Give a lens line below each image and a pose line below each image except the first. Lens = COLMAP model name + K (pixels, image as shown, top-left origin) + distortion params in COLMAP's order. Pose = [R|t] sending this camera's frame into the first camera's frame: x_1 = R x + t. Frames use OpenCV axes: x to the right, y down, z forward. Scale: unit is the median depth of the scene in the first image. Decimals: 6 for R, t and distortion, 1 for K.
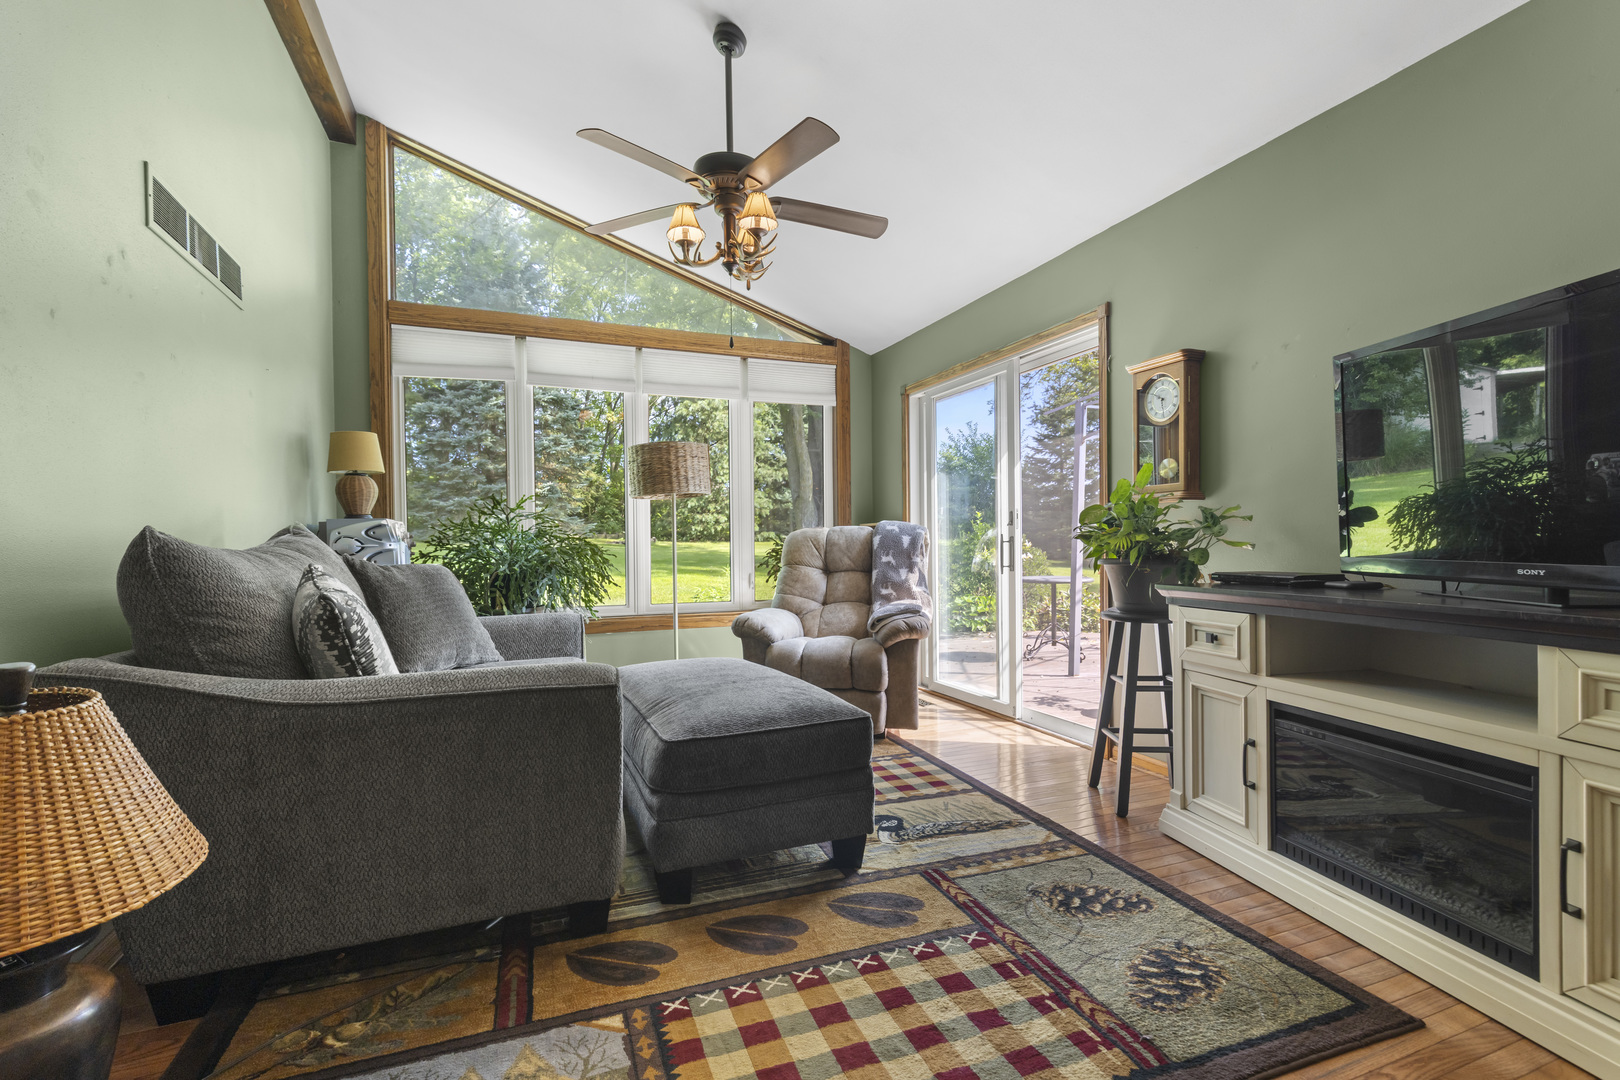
lens RADIAL K [[740.5, 0, 805.5], [0, 740.5, 560.9], [0, 0, 1]] dist [0.000259, -0.000206]
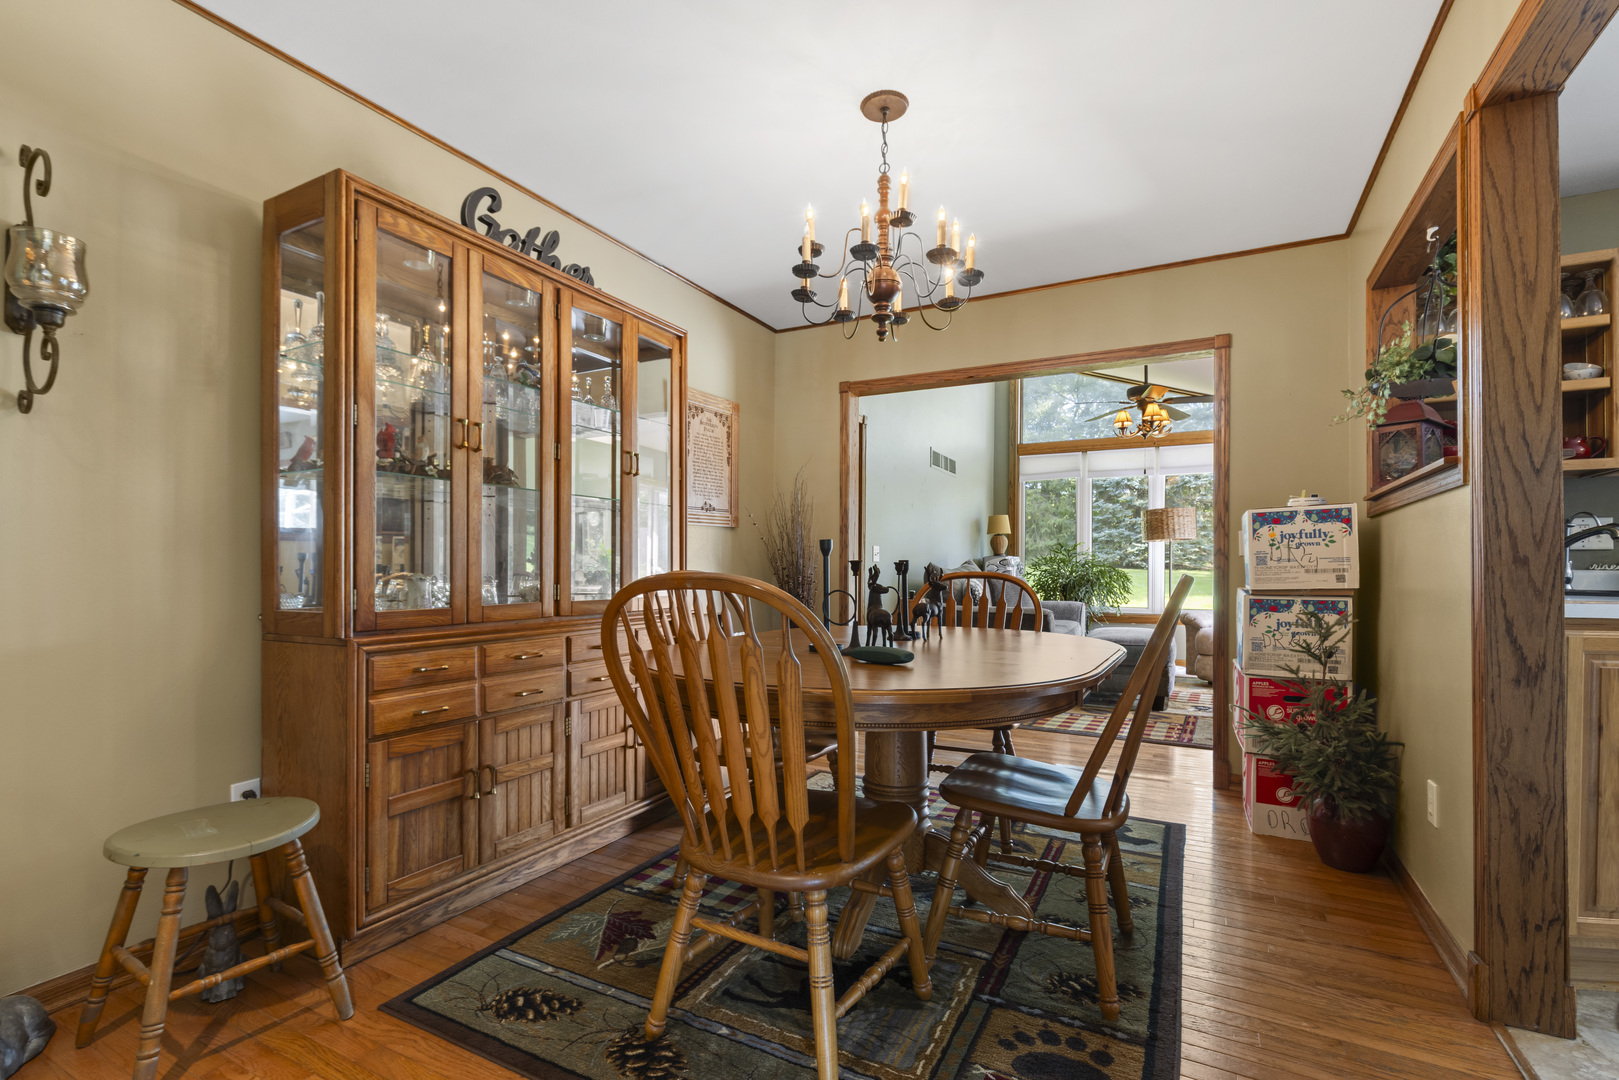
lens RADIAL K [[740.0, 0, 805.0], [0, 740.0, 560.9], [0, 0, 1]] dist [0.000259, -0.000206]
pose [[0.648976, -0.002091, -0.760806, 0.619905], [-0.022289, 0.999515, -0.021759, 0.016479], [0.760482, 0.031079, 0.648615, -0.769193]]
